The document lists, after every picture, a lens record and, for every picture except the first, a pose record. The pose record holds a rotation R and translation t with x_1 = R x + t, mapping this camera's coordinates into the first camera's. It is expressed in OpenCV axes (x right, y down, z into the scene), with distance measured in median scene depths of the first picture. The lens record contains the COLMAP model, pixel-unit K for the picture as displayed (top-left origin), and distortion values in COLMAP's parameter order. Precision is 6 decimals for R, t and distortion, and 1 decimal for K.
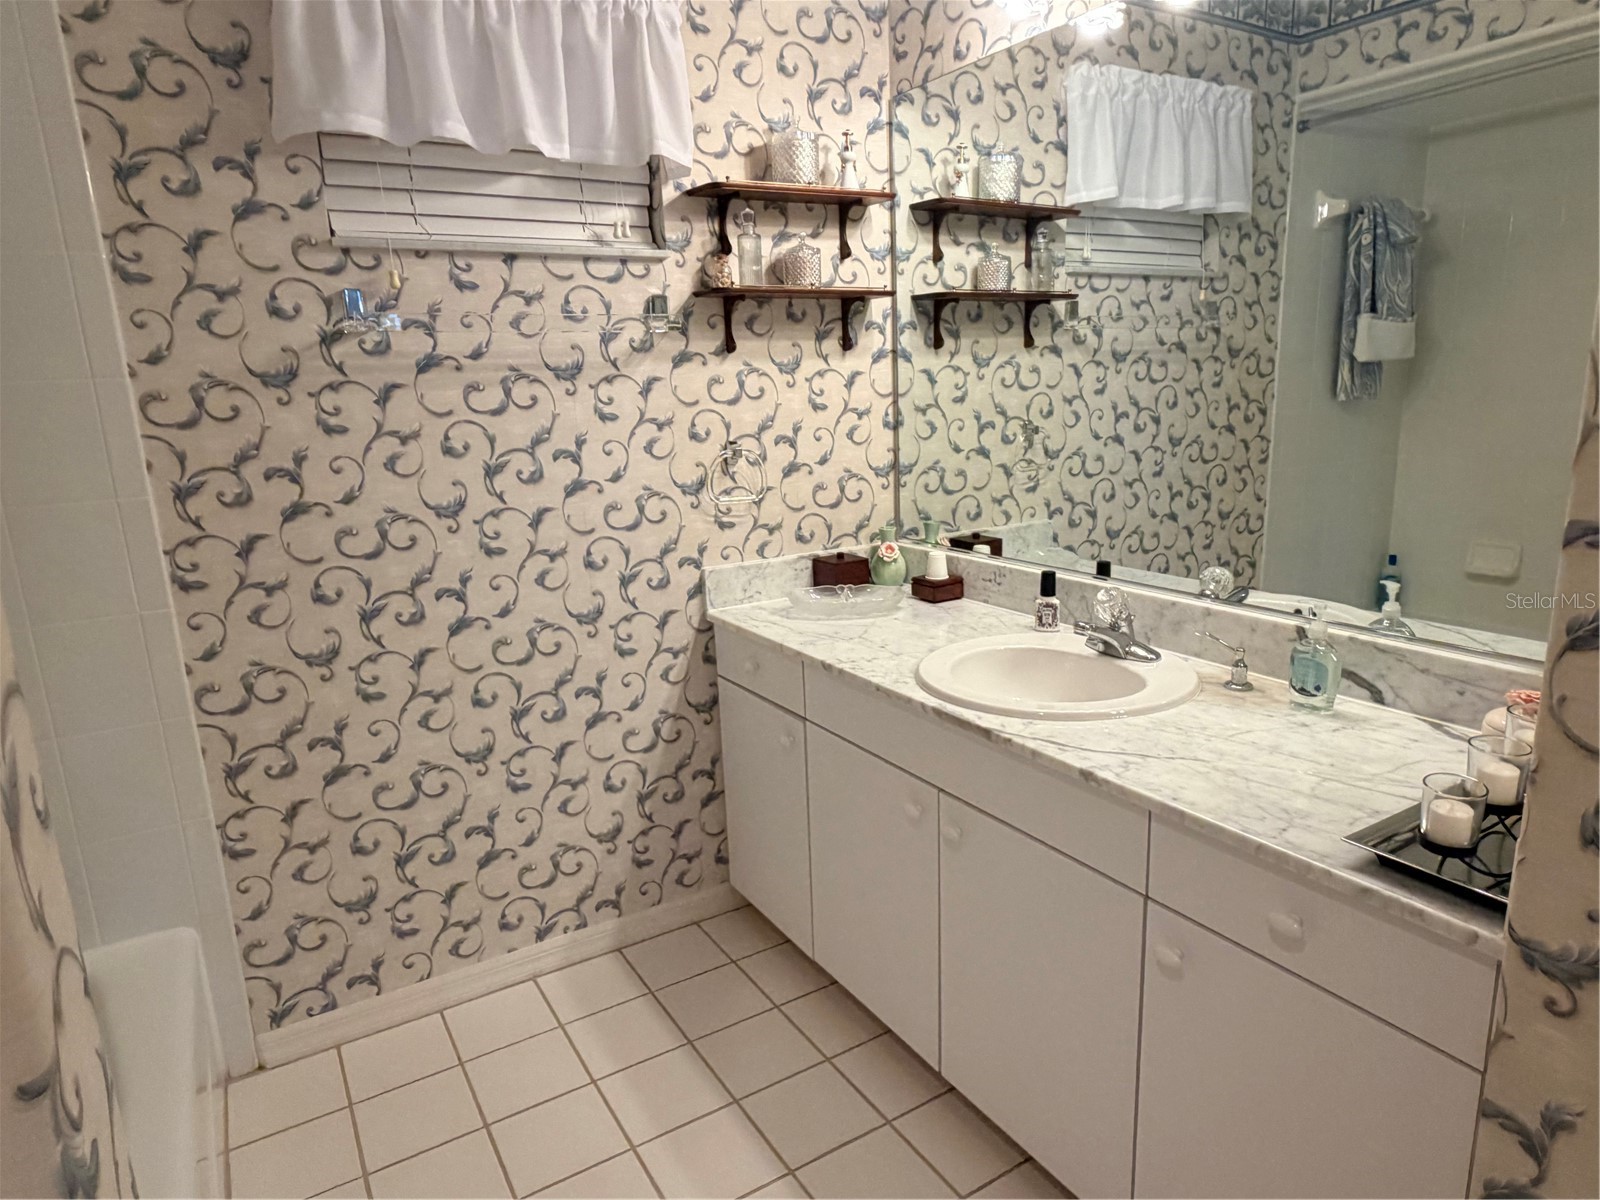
lens RADIAL K [[969.6, 0, 802.2], [0, 969.6, 603.3], [0, 0, 1]] dist [-0.009247, 0.005446]
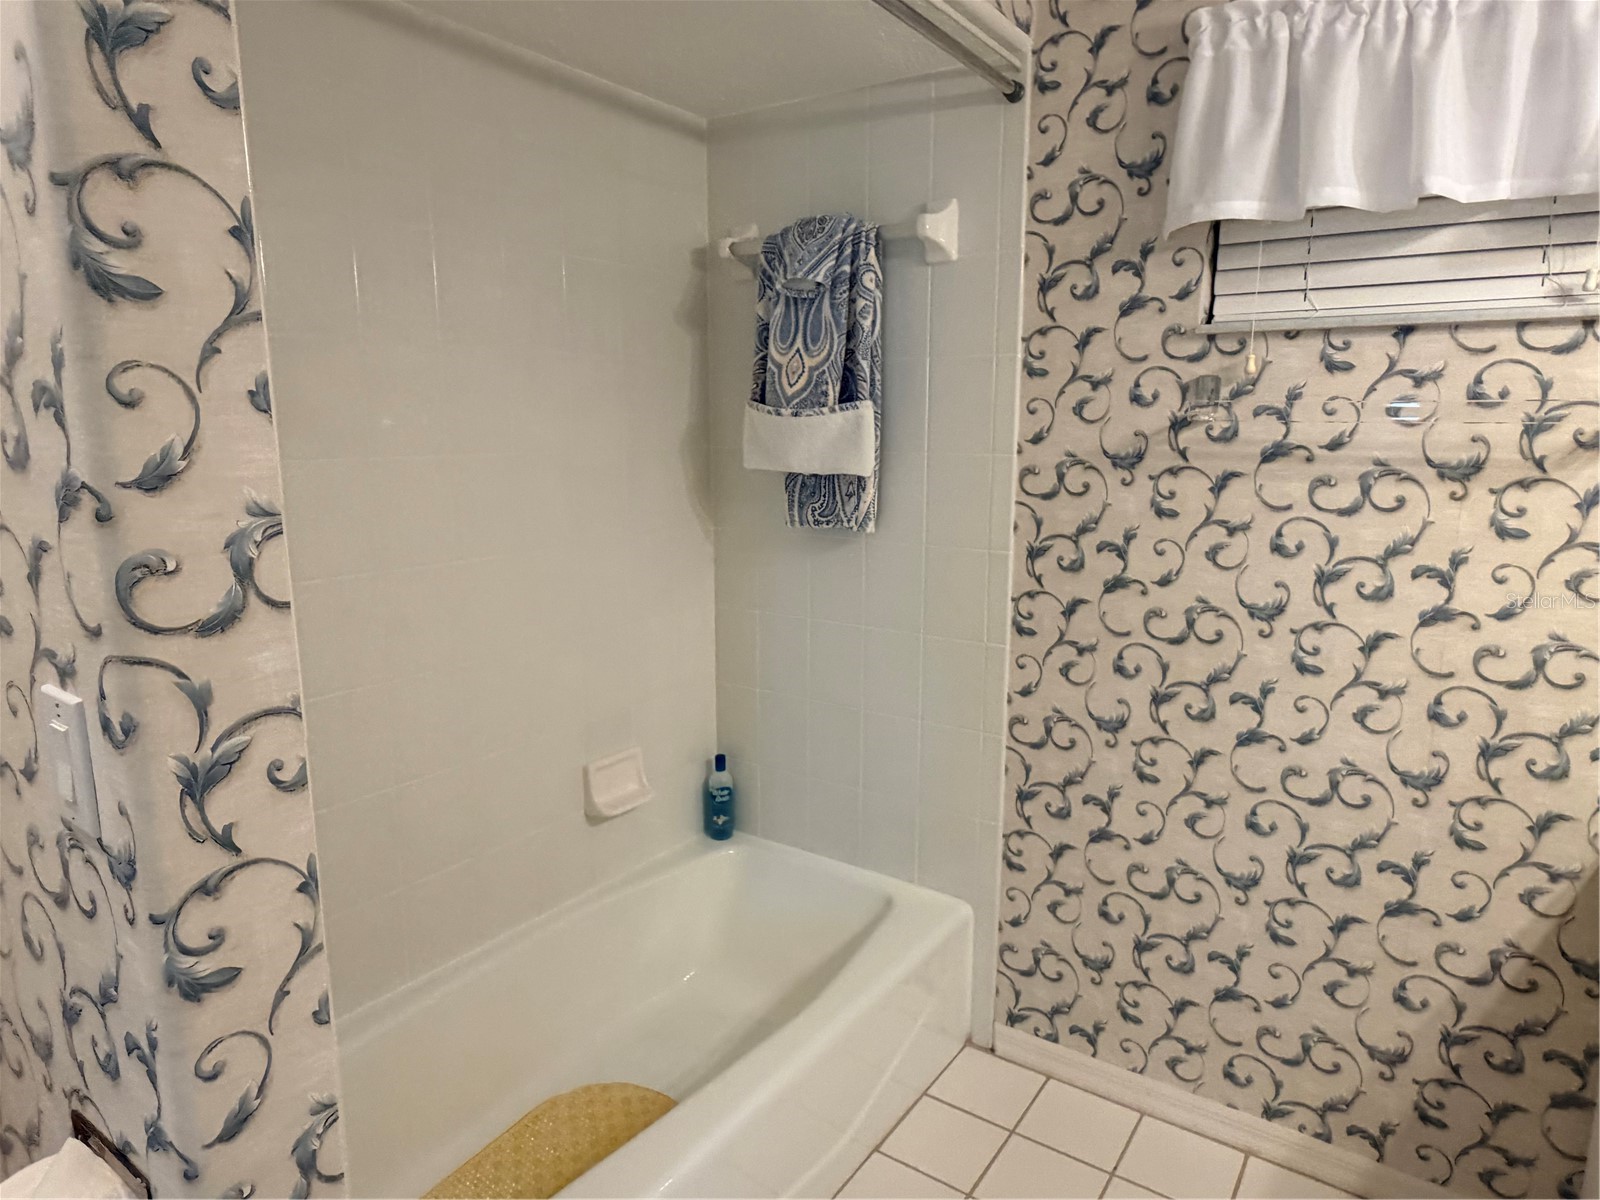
lens RADIAL K [[969.6, 0, 804.2], [0, 969.6, 600.1], [0, 0, 1]] dist [-0.009247, 0.005446]
pose [[0.410456, 0.197912, -0.890144, 0.263986], [-0.221581, 0.968553, 0.113171, -0.115516], [0.884549, 0.150788, 0.441402, 0.221693]]
